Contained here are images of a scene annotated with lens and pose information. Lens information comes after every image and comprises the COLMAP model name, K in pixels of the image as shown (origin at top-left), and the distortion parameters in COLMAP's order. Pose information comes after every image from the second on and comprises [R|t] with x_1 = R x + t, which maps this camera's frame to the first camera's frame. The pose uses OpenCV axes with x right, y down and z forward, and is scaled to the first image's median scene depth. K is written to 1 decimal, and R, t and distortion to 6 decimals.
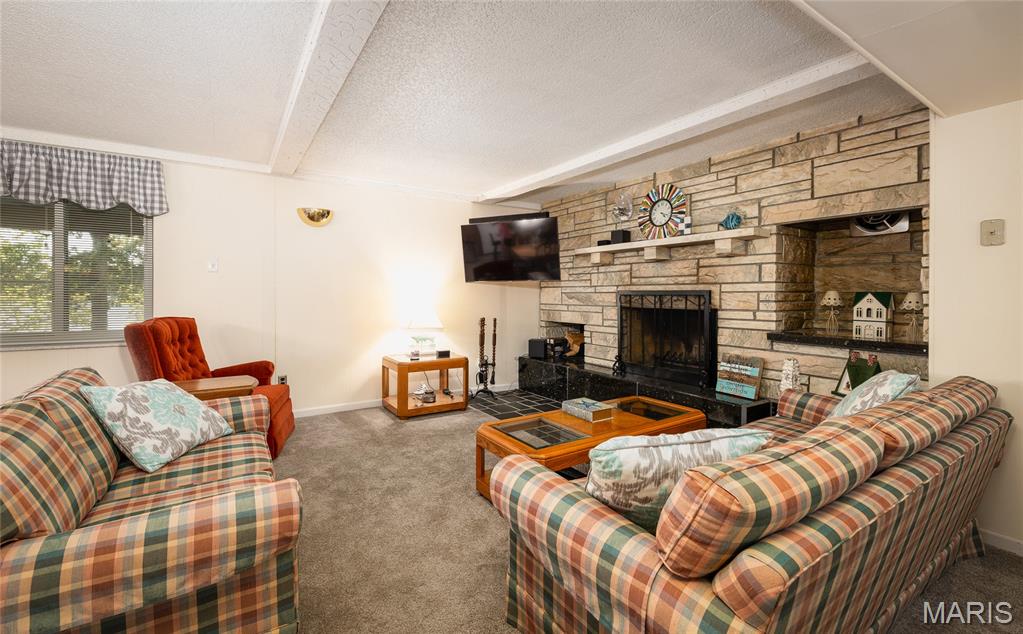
lens RADIAL K [[434.9, 0, 512.9], [0, 434.9, 296.6], [0, 0, 1]] dist [0.002541, 0.000461]
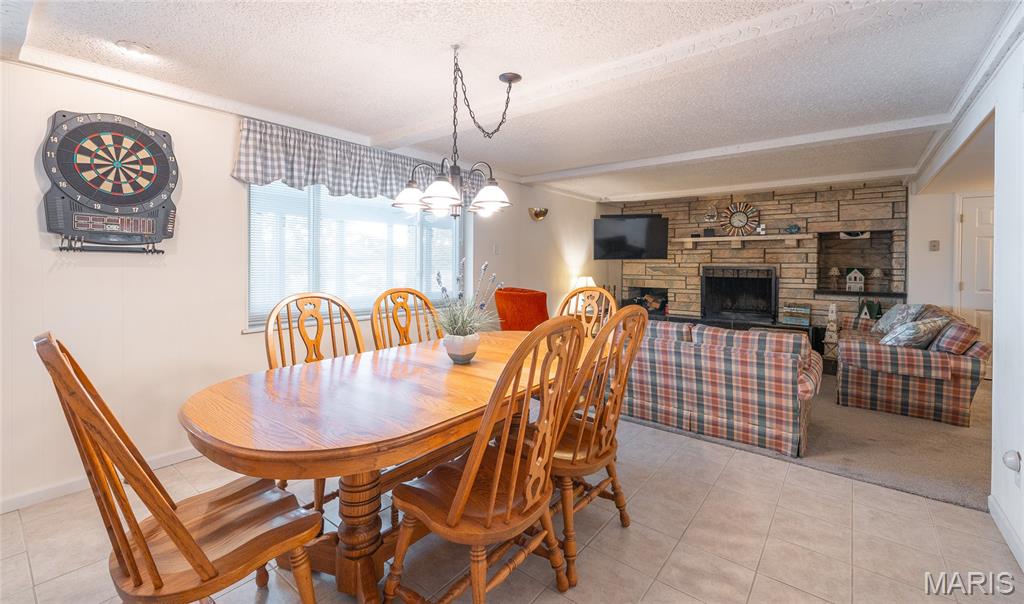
lens RADIAL K [[427.9, 0, 512.7], [0, 427.9, 266.4], [0, 0, 1]] dist [-0.001384, -0.000107]
pose [[0.951732, -0.003475, 0.306910, -1.065921], [0.001982, 0.999985, 0.005176, -0.027145], [-0.306923, -0.004318, 0.951724, -0.313355]]
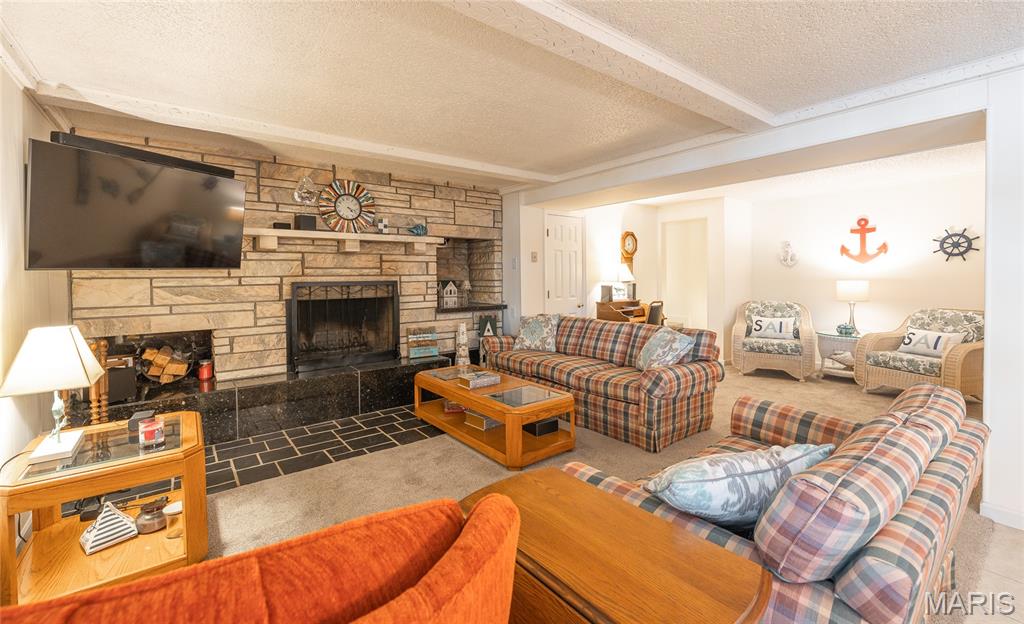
lens RADIAL K [[432.3, 0, 513.0], [0, 432.3, 291.8], [0, 0, 1]] dist [0.001837, 0.000273]
pose [[-0.076753, -0.040728, 0.996218, -0.798008], [0.015478, 0.998996, 0.042034, -0.029139], [-0.996930, 0.018646, -0.076045, 0.745799]]
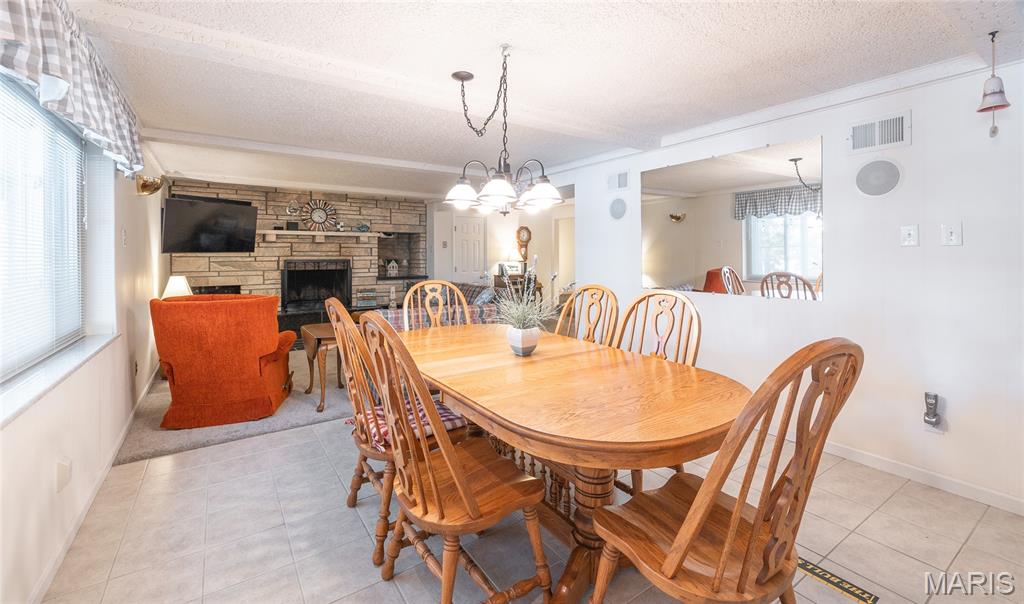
lens RADIAL K [[427.9, 0, 512.7], [0, 427.9, 266.4], [0, 0, 1]] dist [-0.001384, -0.000107]
pose [[-0.018640, -0.030662, 0.999356, -1.549888], [0.007512, 0.999497, 0.030807, -0.037215], [-0.999798, 0.008081, -0.018401, 0.263050]]
